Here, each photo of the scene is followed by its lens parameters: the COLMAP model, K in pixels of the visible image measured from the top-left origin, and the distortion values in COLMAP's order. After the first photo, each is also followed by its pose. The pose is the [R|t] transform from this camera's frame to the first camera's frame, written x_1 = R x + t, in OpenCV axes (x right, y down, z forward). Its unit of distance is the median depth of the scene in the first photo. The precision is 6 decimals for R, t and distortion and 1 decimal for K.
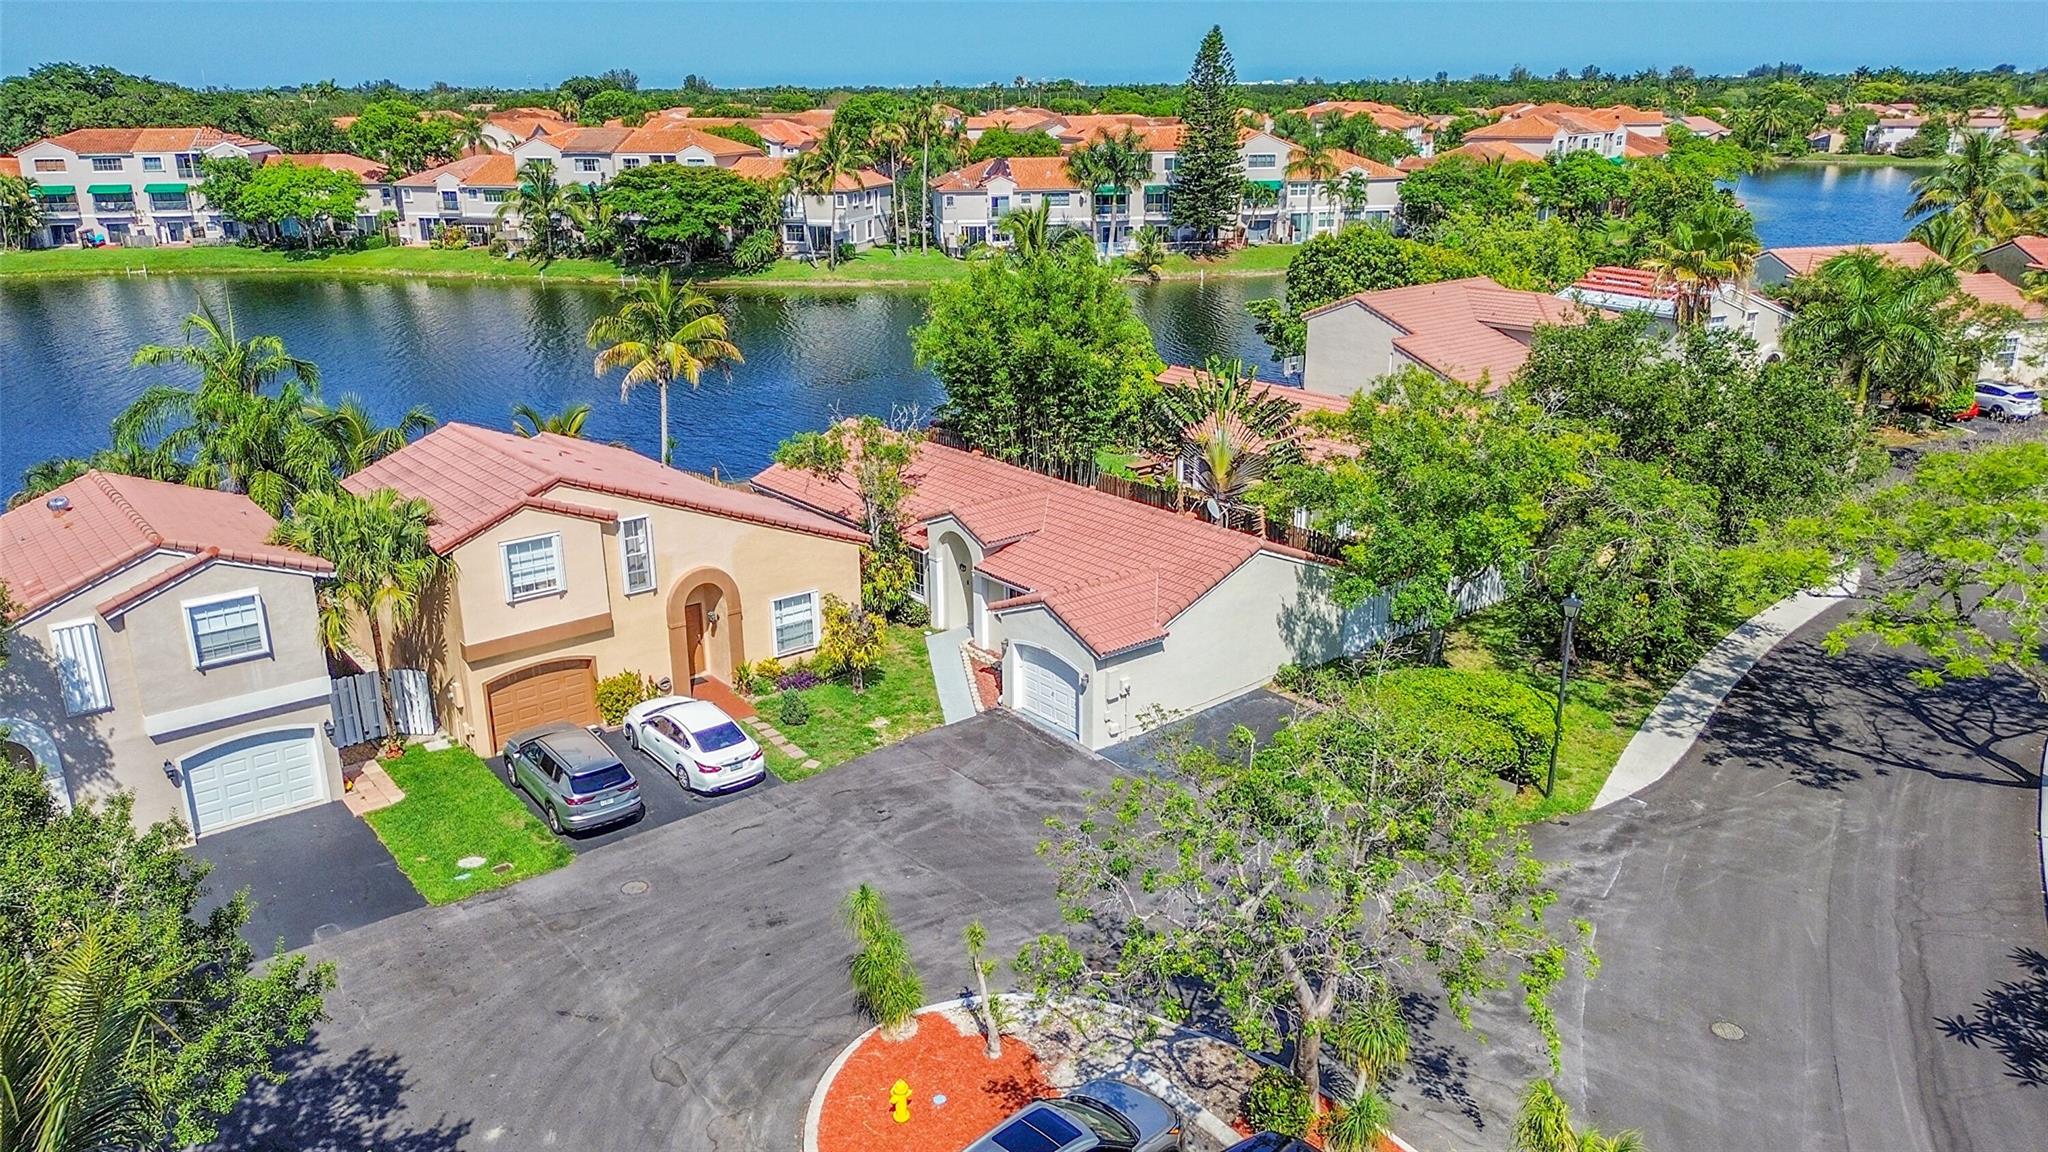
lens RADIAL K [[1483.8, 0, 1024.0], [0, 1483.8, 576.0], [0, 0, 1]] dist [0.003867, 0.005052]
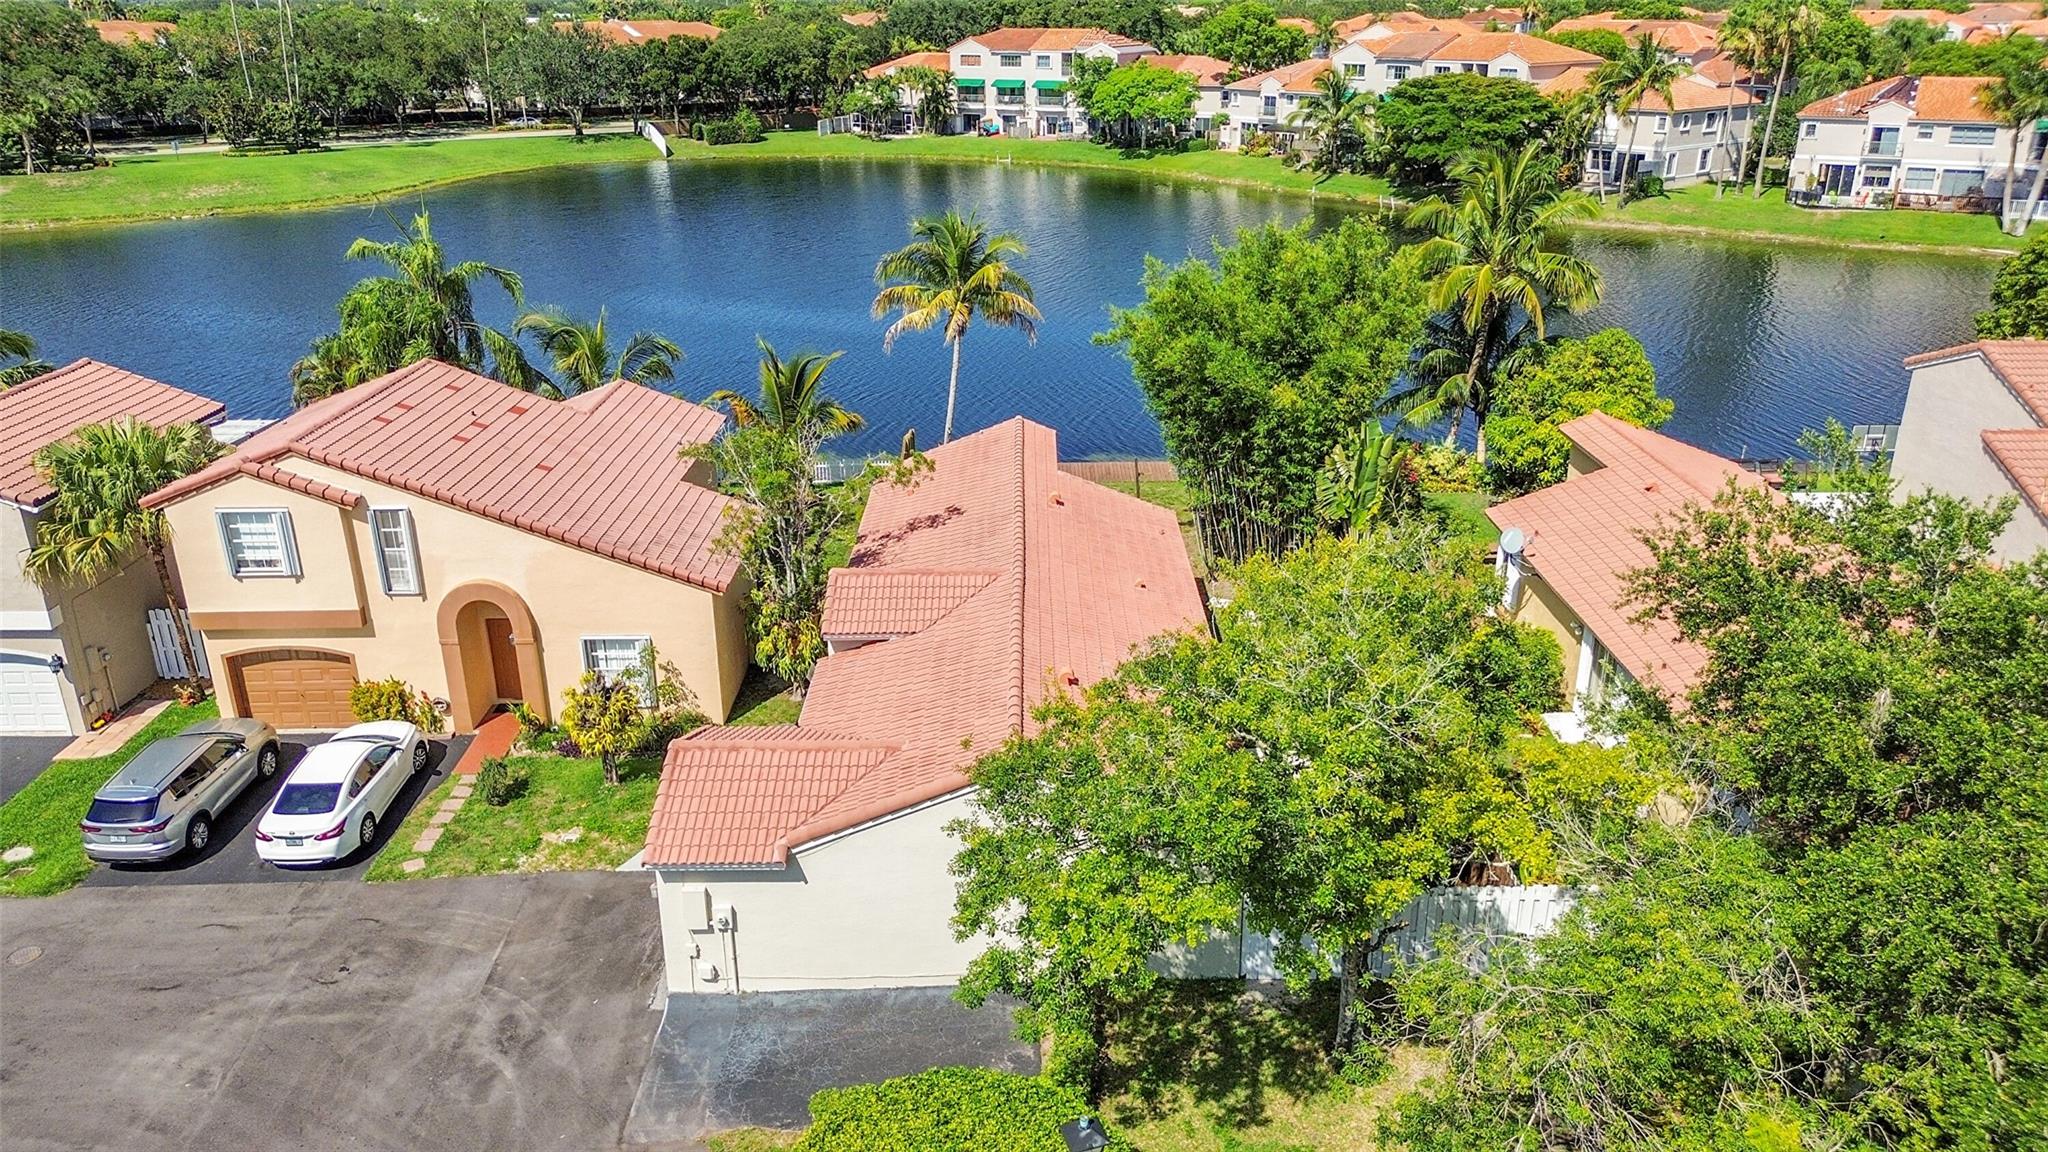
lens RADIAL K [[1418.3, 0, 1024.0], [0, 1418.3, 576.0], [0, 0, 1]] dist [0.078568, -0.076073]
pose [[0.776822, 0.235475, -0.584037, 0.127265], [-0.193869, 0.971837, 0.133966, -0.045922], [0.599134, 0.009159, 0.800596, 0.144460]]
